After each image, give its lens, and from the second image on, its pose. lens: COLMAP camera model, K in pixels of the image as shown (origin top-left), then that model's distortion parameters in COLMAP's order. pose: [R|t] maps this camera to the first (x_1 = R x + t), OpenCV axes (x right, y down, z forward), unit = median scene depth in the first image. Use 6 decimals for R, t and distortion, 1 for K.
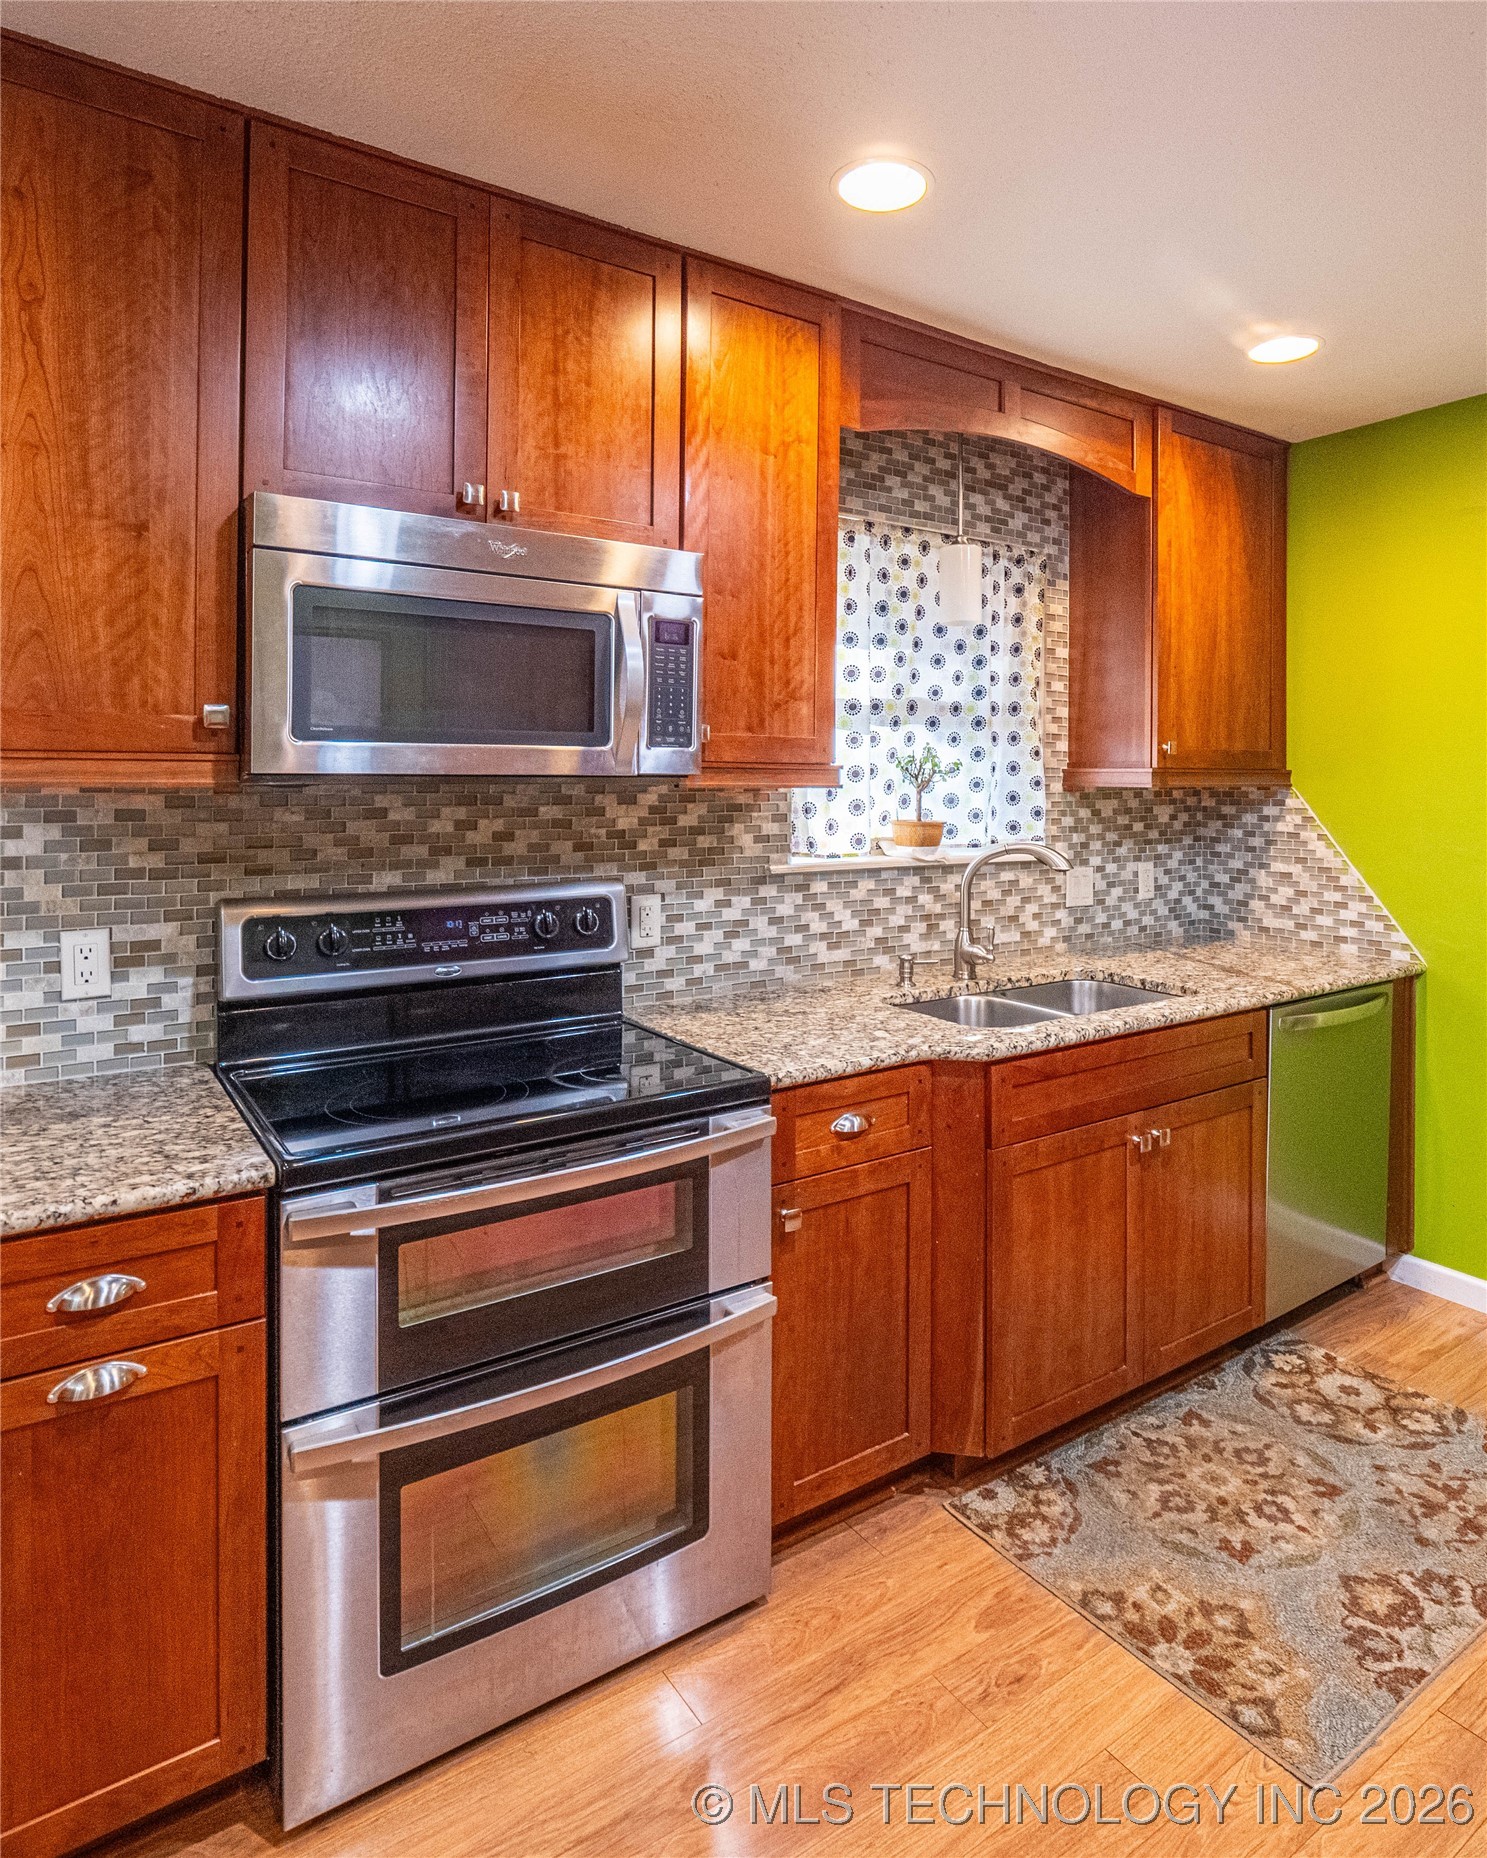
lens RADIAL K [[1114.7, 0, 821.1], [0, 1114.7, 780.2], [0, 0, 1]] dist [-0.016782, 0.001966]
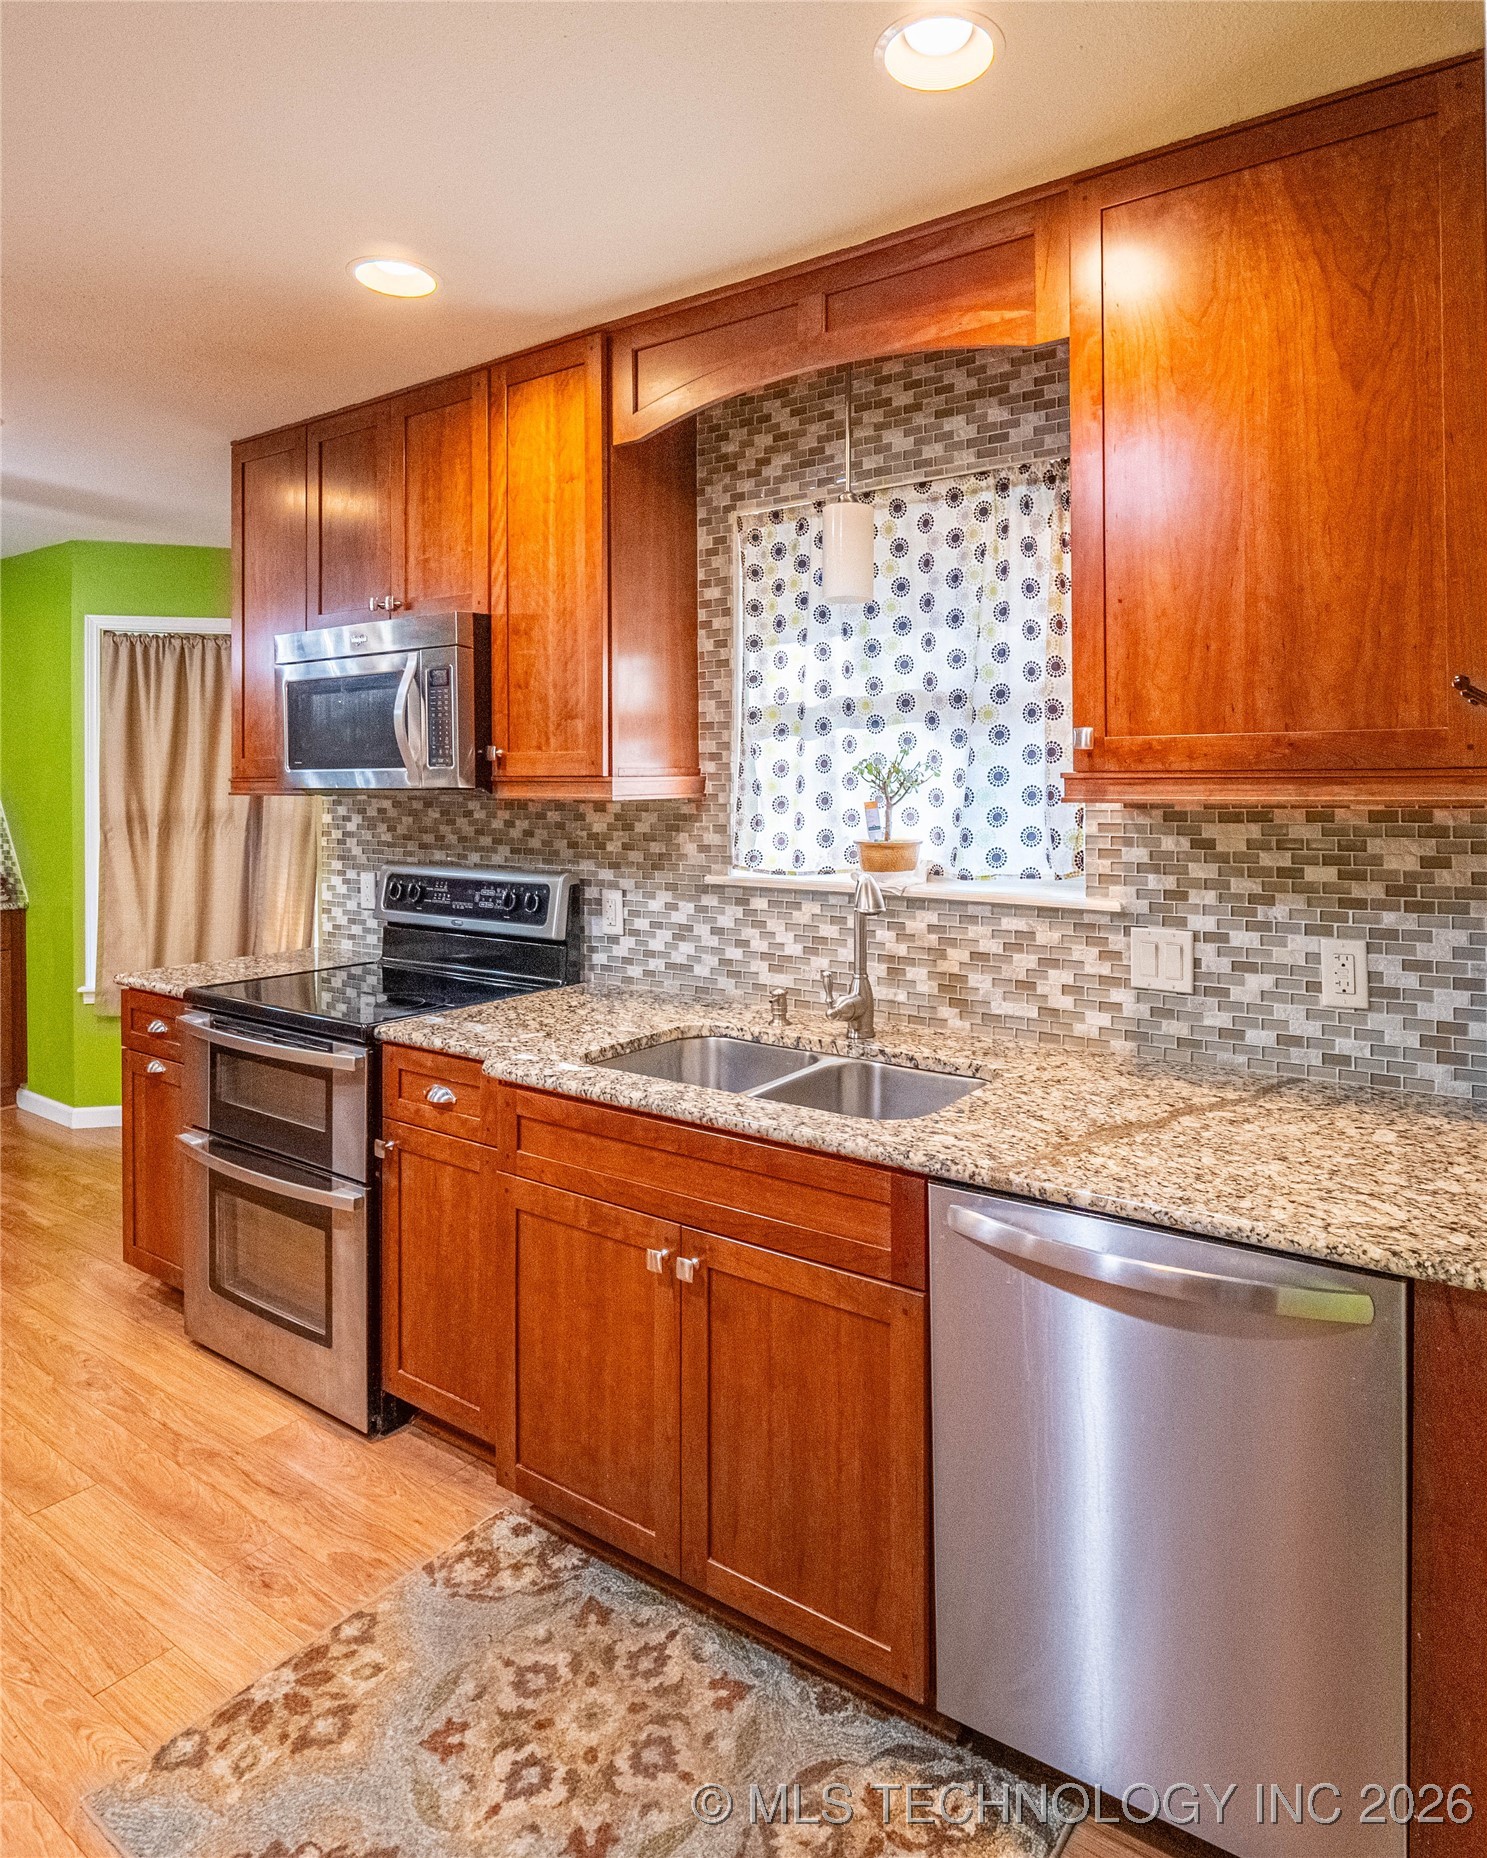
lens RADIAL K [[1114.7, 0, 821.1], [0, 1114.7, 780.2], [0, 0, 1]] dist [-0.016782, 0.001966]
pose [[0.348293, -0.007199, -0.937358, 1.092071], [0.002544, 0.999974, -0.006735, -0.003580], [0.937382, -0.000039, 0.348302, 0.860447]]
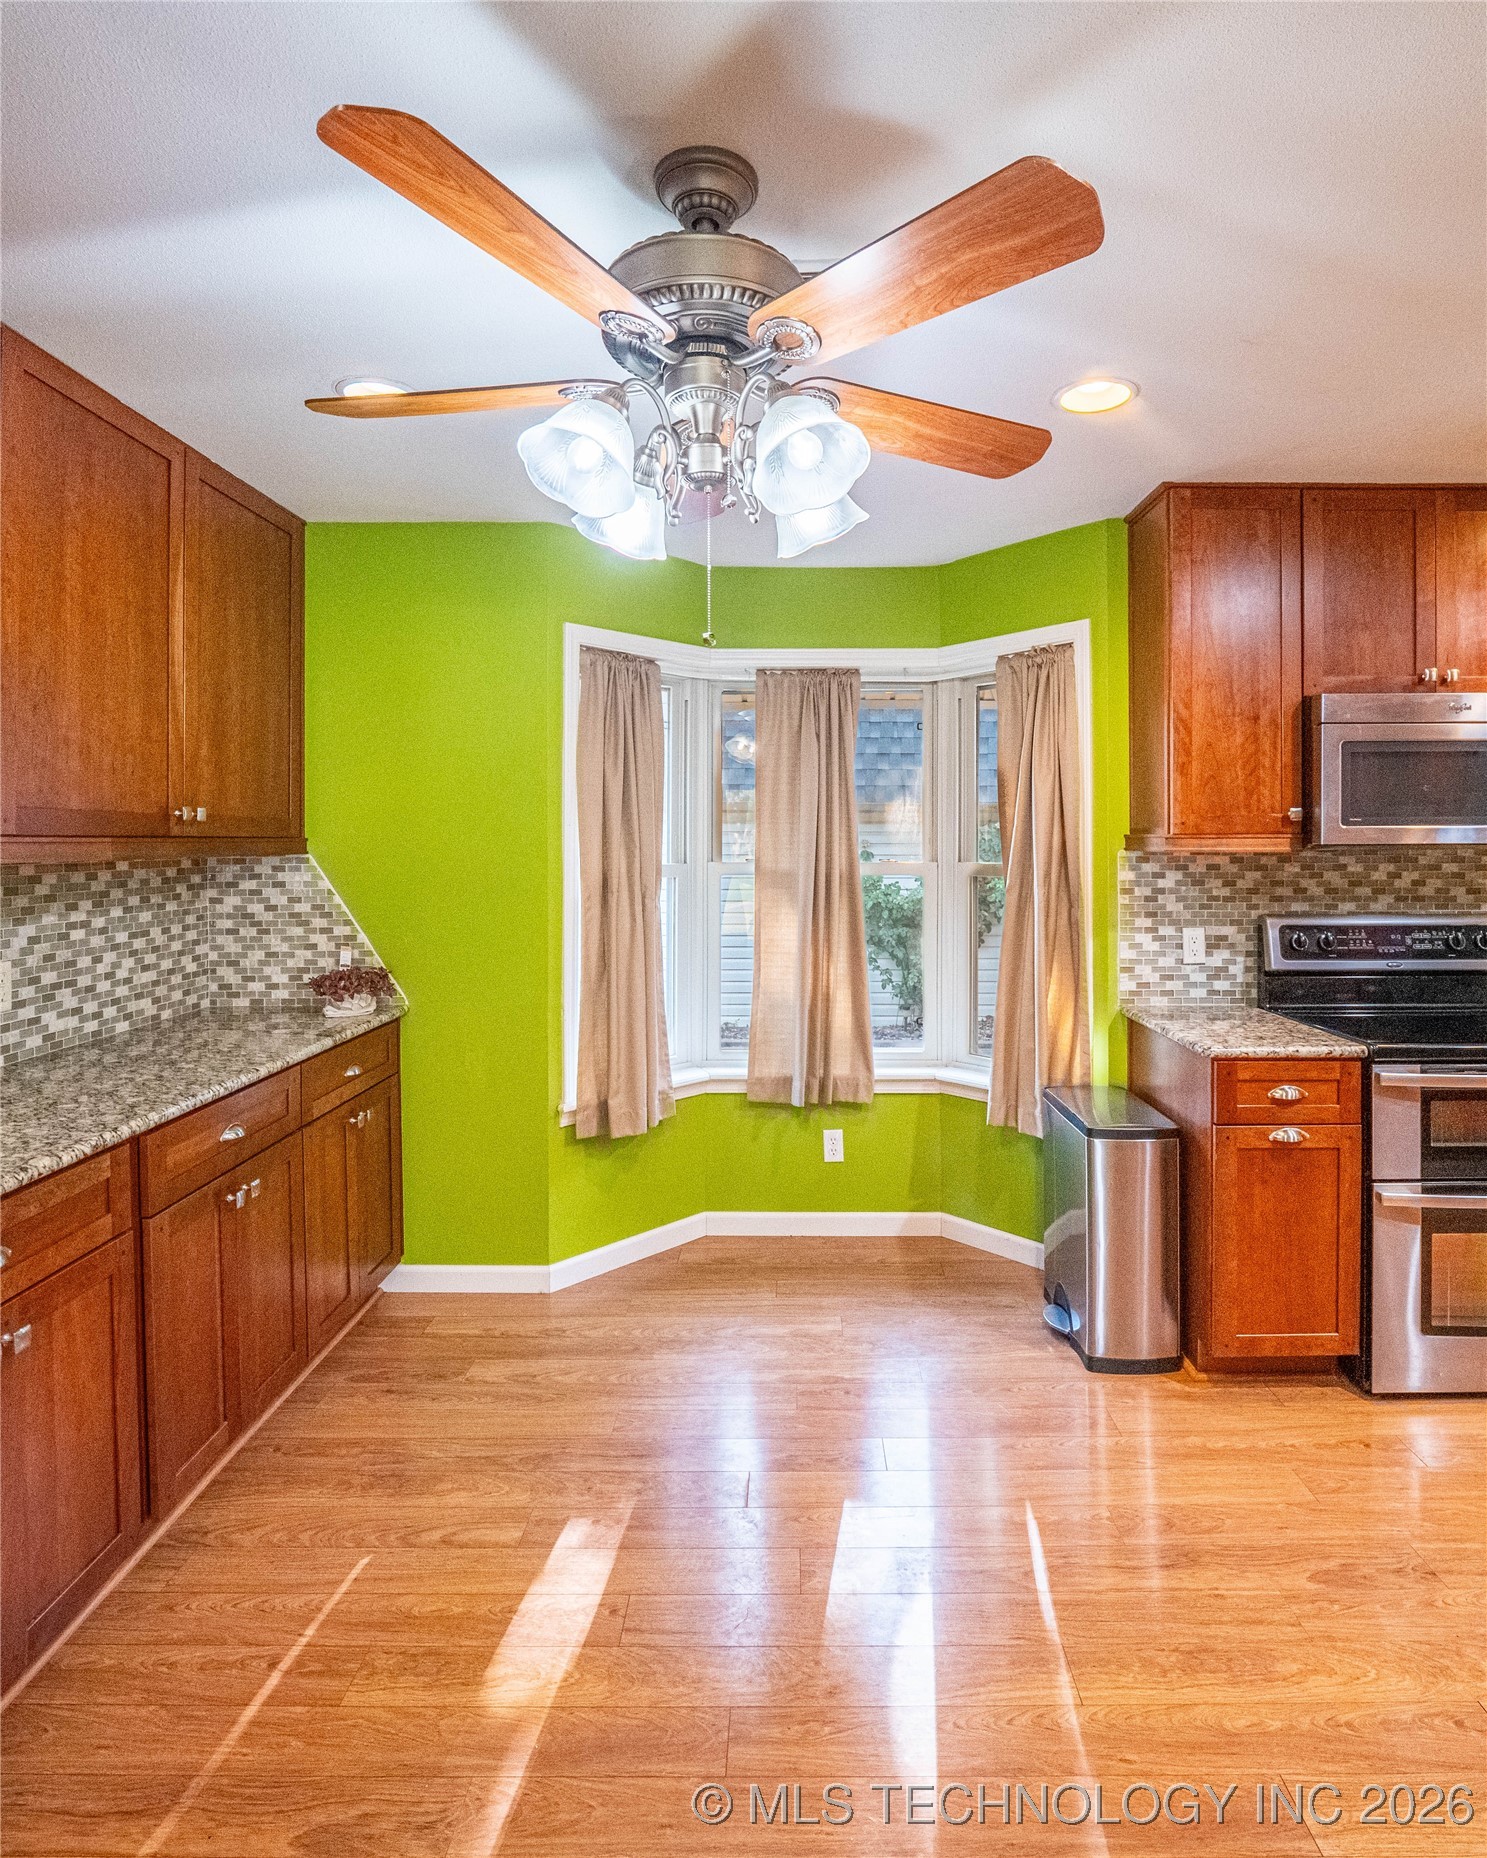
lens RADIAL K [[1008.1, 0, 783.4], [0, 1008.1, 838.8], [0, 0, 1]] dist [-0.006216, -0.012200]
pose [[0.807944, -0.008403, -0.589199, -0.175726], [0.005997, 0.999964, -0.006038, -0.007859], [0.589228, 0.001345, 0.807966, -0.646753]]
